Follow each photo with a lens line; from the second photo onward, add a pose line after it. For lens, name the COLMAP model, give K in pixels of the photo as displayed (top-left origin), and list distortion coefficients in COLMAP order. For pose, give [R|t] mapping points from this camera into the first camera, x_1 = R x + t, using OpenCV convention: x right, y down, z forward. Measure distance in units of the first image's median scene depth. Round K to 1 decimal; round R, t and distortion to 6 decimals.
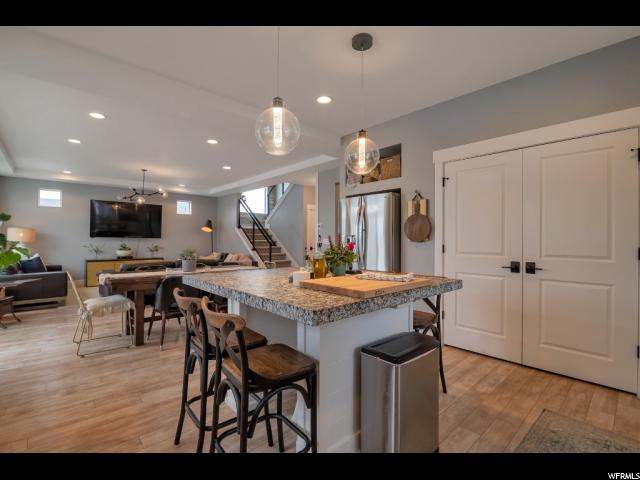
lens RADIAL K [[310.1, 0, 329.0], [0, 310.1, 234.9], [0, 0, 1]] dist [-0.008957, 0.000692]
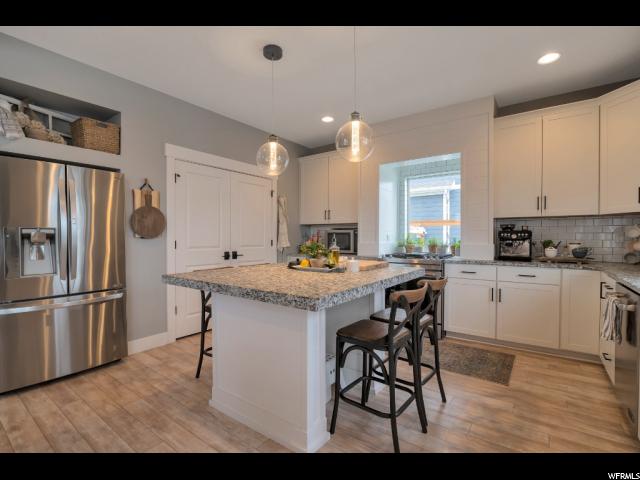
lens RADIAL K [[310.1, 0, 316.7], [0, 310.1, 239.1], [0, 0, 1]] dist [-0.008957, 0.000692]
pose [[-0.208998, -0.007350, 0.977888, -0.791766], [-0.013529, 0.999898, 0.004624, 0.017667], [-0.977823, -0.012264, -0.209076, 0.850031]]
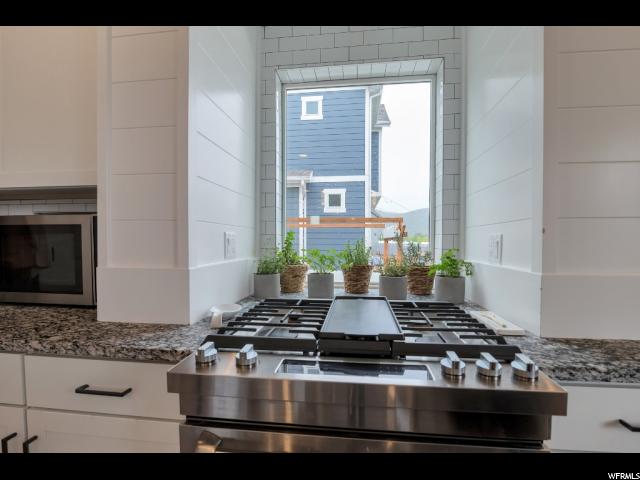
lens RADIAL K [[310.1, 0, 319.9], [0, 310.1, 238.5], [0, 0, 1]] dist [-0.008957, 0.000692]
pose [[-0.648690, -0.004058, 0.761042, 0.245043], [-0.010967, 0.999932, -0.004016, 0.001183], [-0.760974, -0.010952, -0.648690, 0.353202]]
